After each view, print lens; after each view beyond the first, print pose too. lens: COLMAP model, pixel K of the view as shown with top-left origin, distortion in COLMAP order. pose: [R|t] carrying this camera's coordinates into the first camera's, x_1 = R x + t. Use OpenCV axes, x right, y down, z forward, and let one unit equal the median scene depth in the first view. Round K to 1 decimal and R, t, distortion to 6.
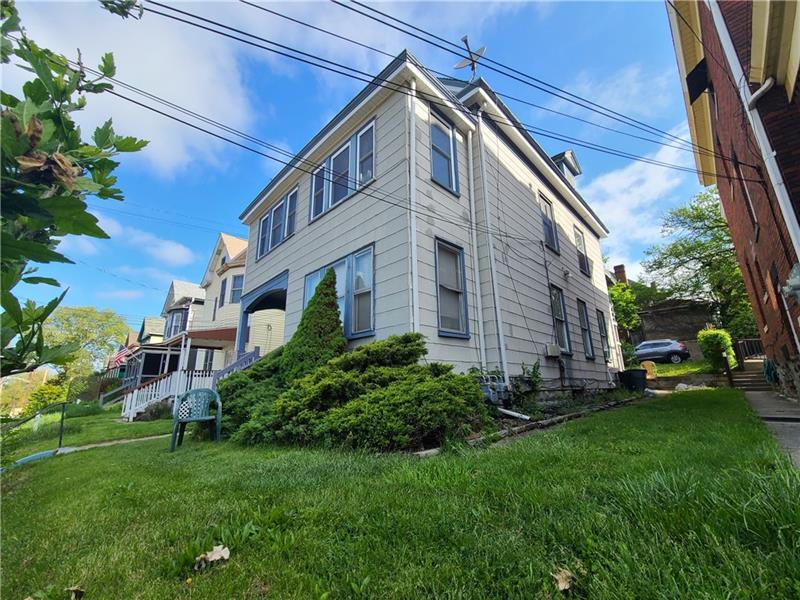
lens RADIAL K [[328.5, 0, 401.3], [0, 328.5, 303.6], [0, 0, 1]] dist [-0.003066, -0.000146]
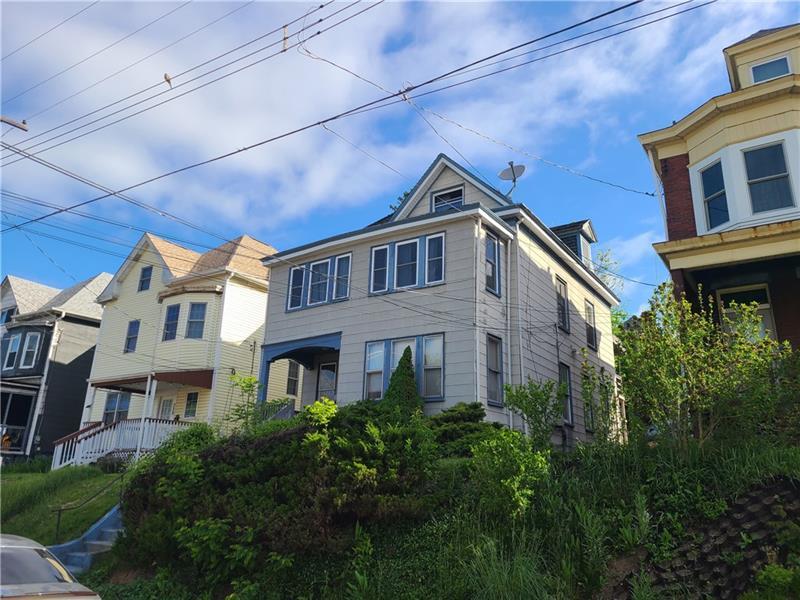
lens RADIAL K [[603.0, 0, 408.1], [0, 603.0, 285.1], [0, 0, 1]] dist [0.059583, -0.047969]
pose [[0.977063, 0.106052, 0.184666, -0.516195], [-0.093645, 0.992801, -0.074680, -0.128411], [-0.191257, 0.055673, 0.979960, -1.053071]]
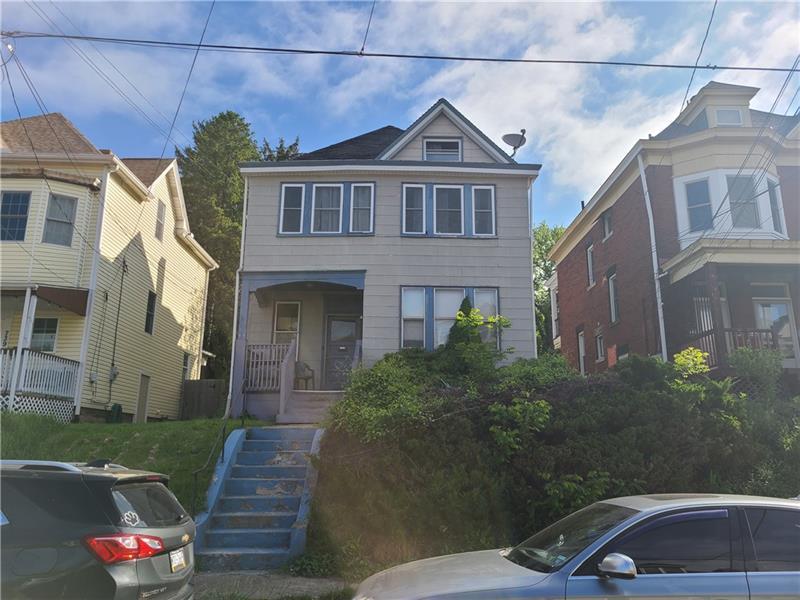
lens RADIAL K [[603.0, 0, 402.2], [0, 603.0, 310.0], [0, 0, 1]] dist [0.059583, -0.047969]
pose [[0.685760, 0.185892, 0.703689, -1.520192], [-0.199410, 0.977825, -0.063980, 0.107154], [-0.699978, -0.096448, 0.707622, -0.373658]]
